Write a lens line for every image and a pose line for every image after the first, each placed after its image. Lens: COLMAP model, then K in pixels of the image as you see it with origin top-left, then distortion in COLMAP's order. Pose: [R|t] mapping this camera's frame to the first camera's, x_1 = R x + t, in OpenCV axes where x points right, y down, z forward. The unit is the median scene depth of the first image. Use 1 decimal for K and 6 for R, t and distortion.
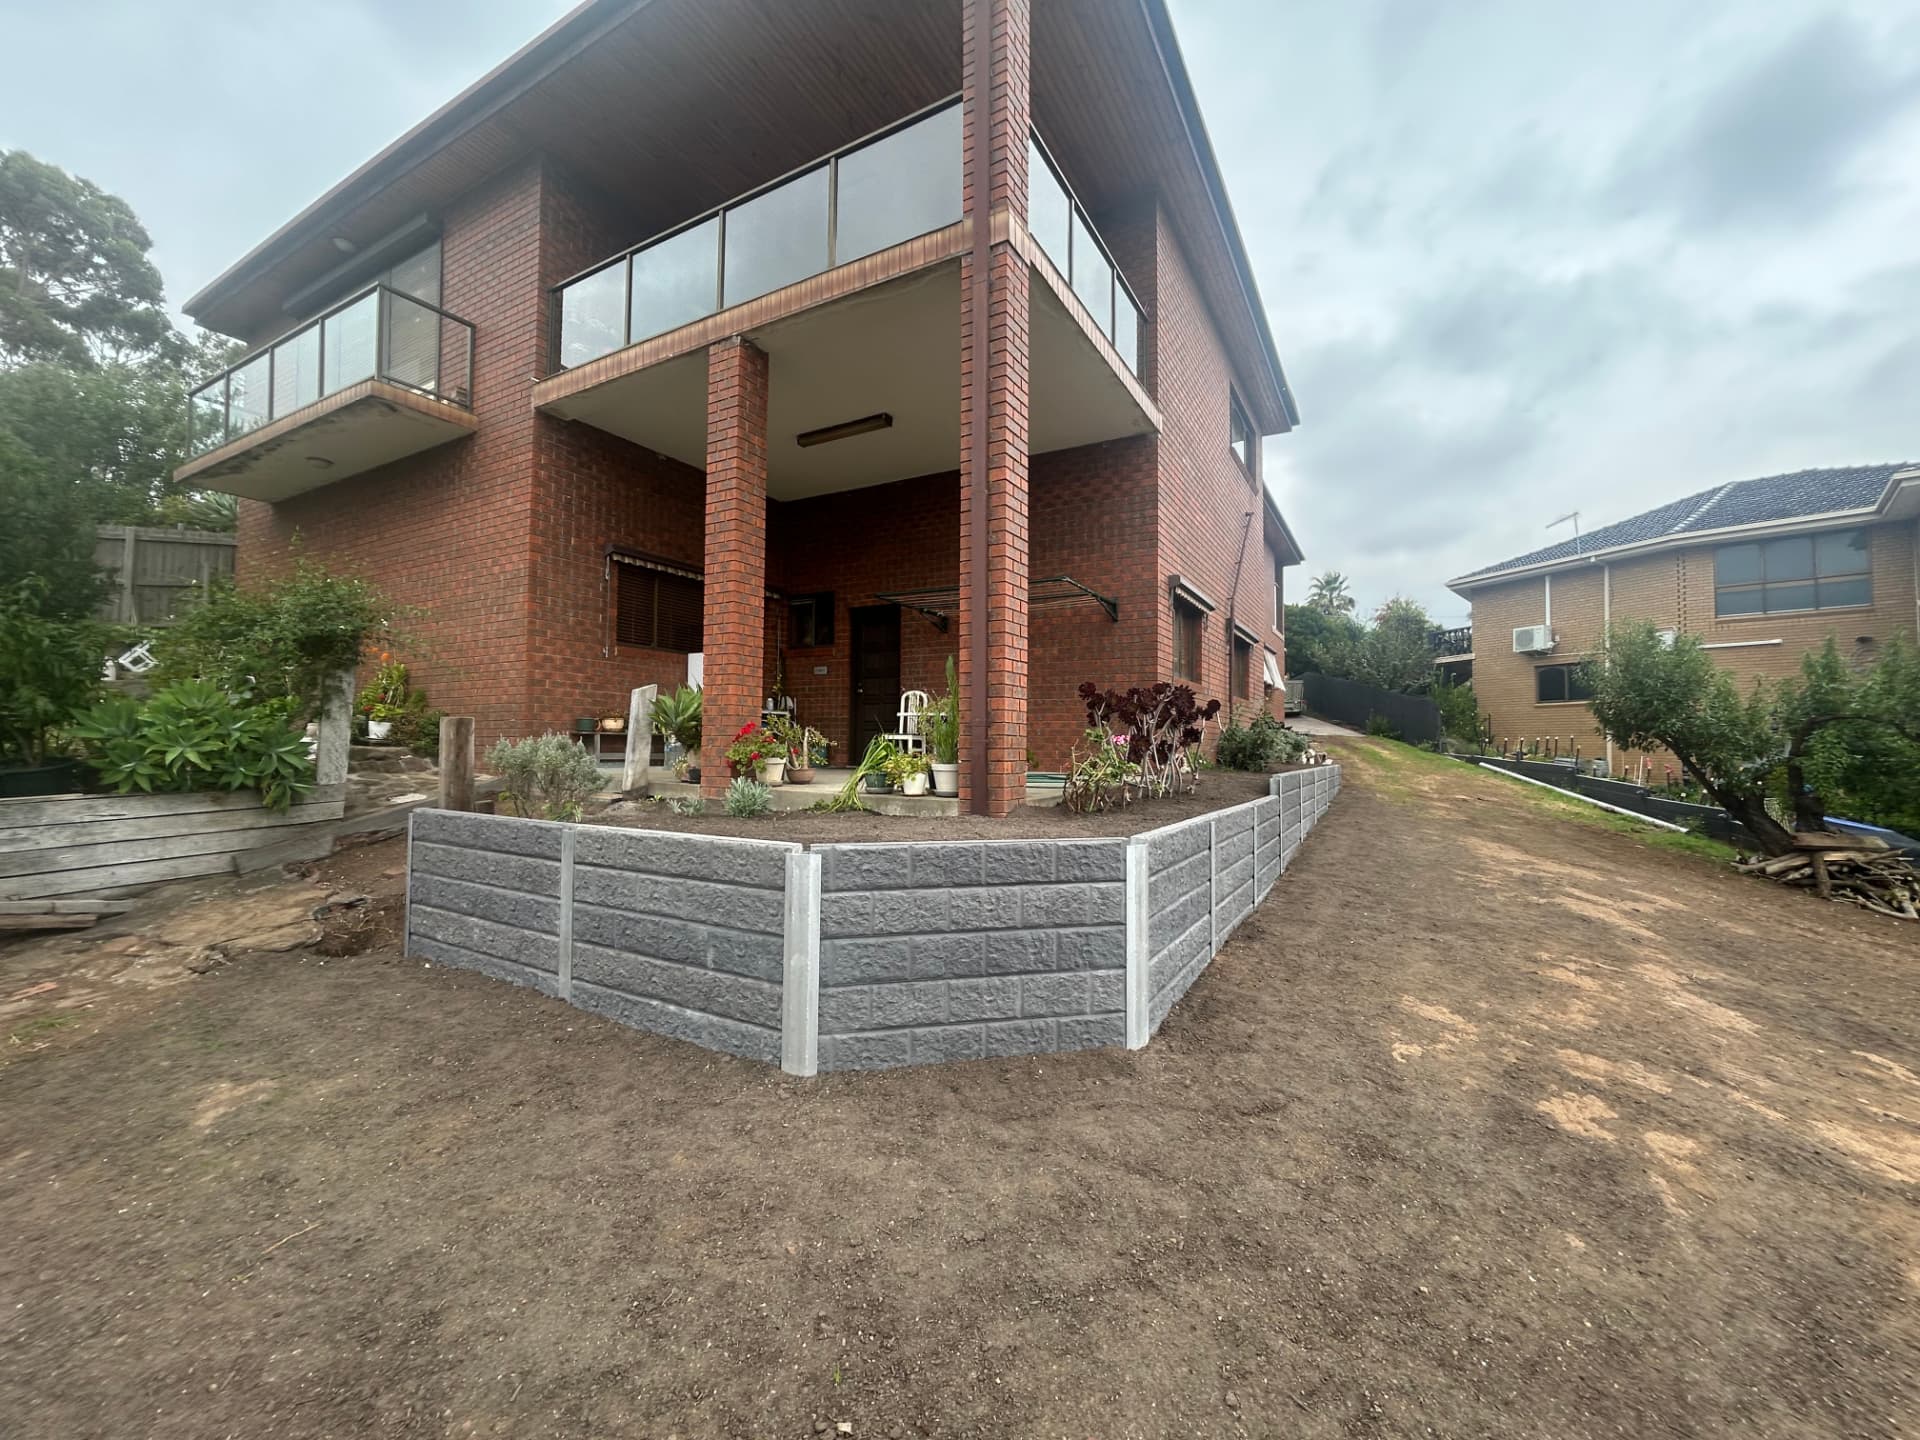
lens RADIAL K [[780.9, 0, 956.9], [0, 780.9, 721.6], [0, 0, 1]] dist [0.013068, 0.002097]
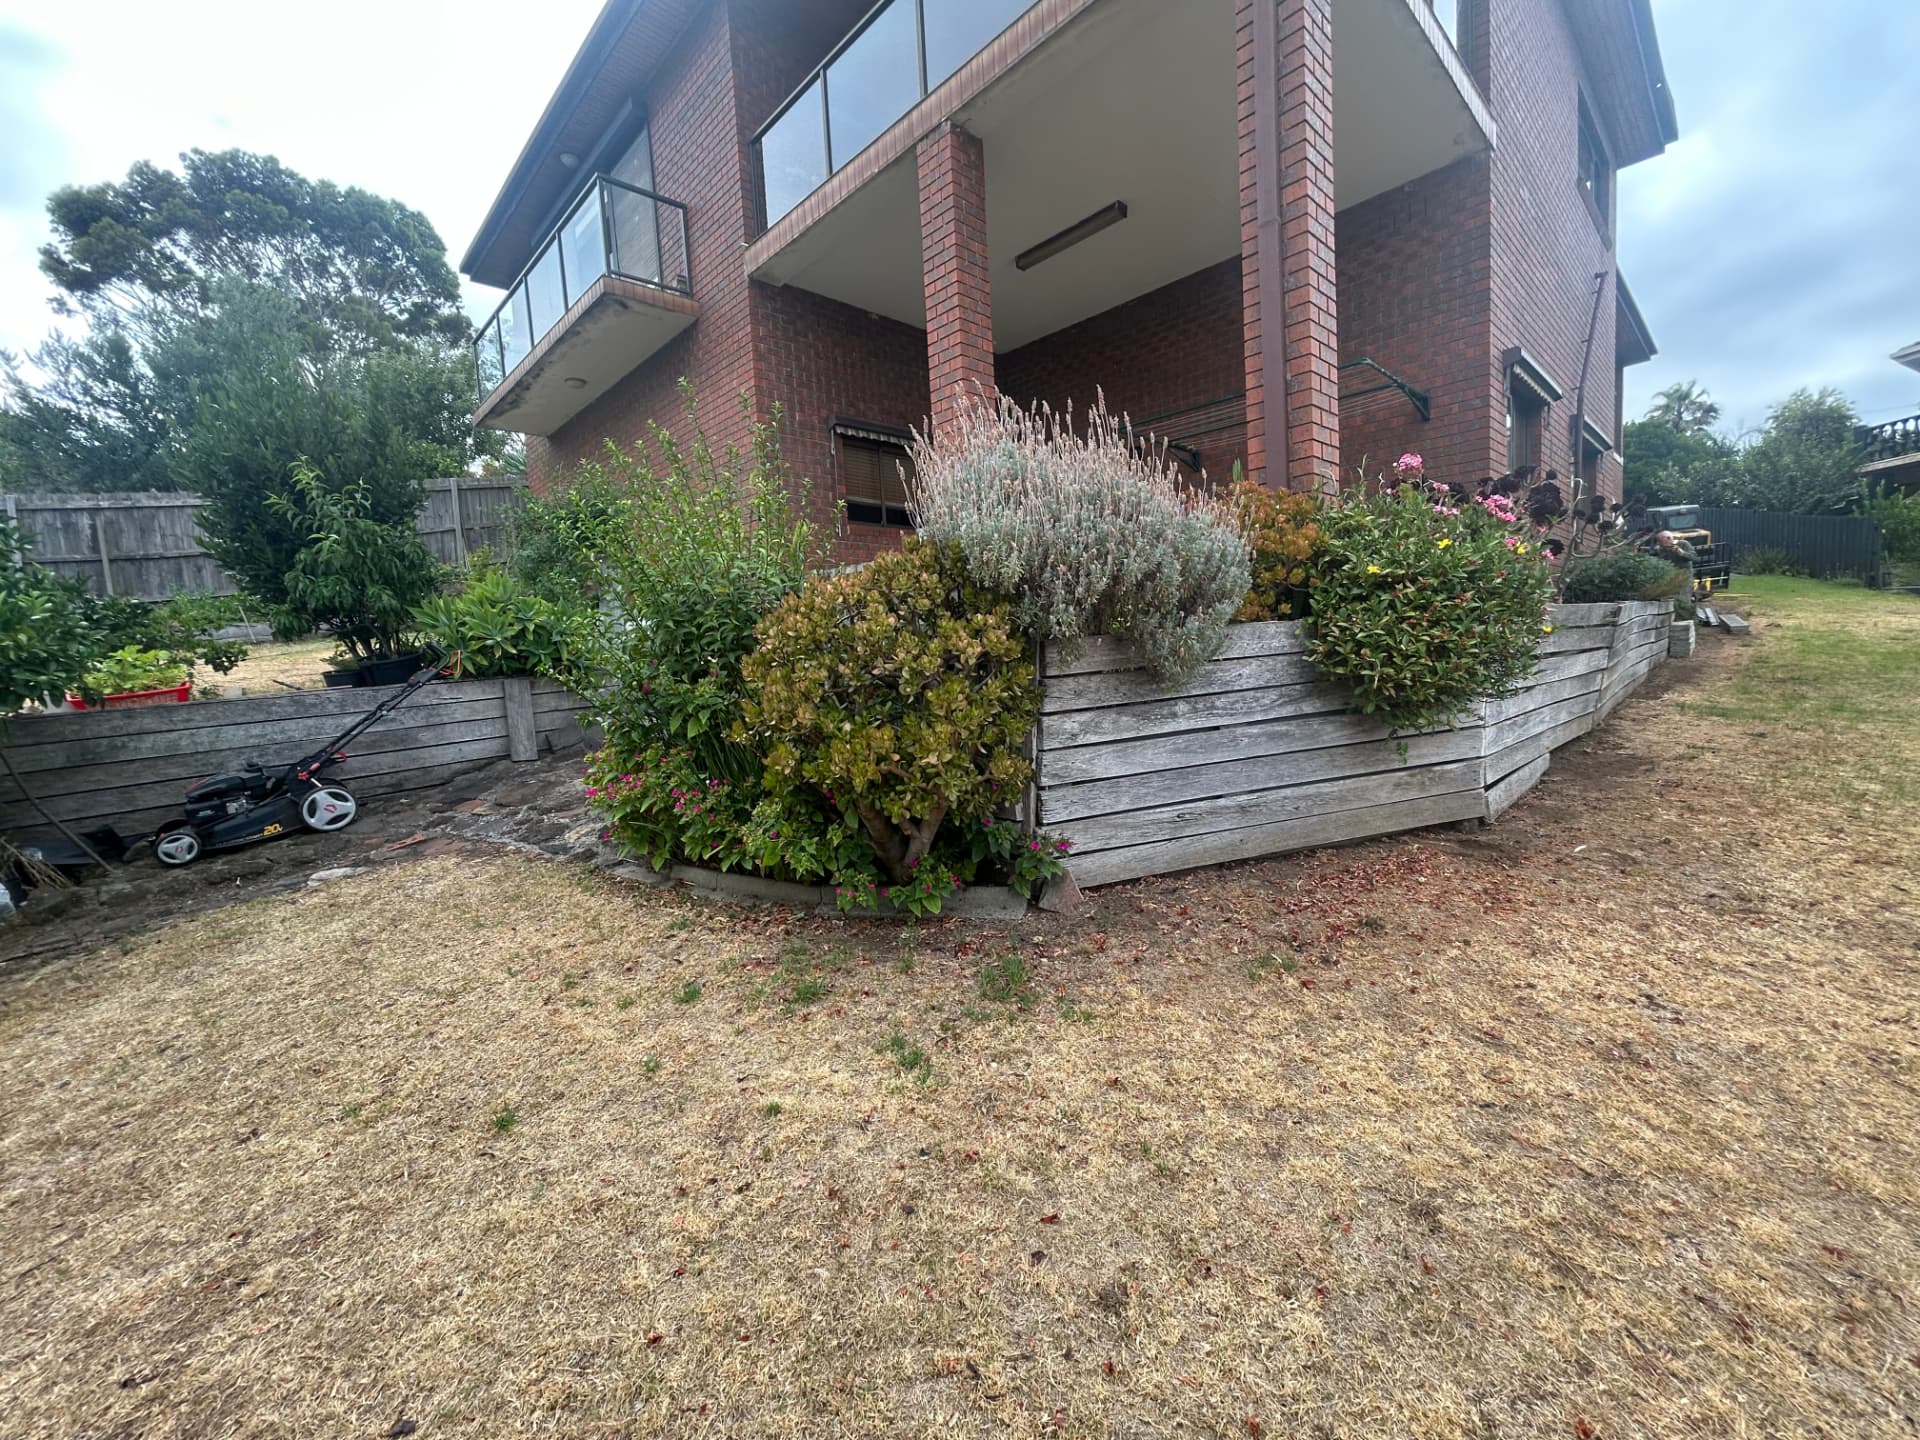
lens RADIAL K [[780.9, 0, 961.2], [0, 780.9, 721.6], [0, 0, 1]] dist [0.013068, 0.002097]
pose [[0.961074, -0.045021, -0.272599, -0.049200], [0.075414, 0.991916, 0.102056, 0.059991], [0.265800, -0.118641, 0.956700, 0.085715]]
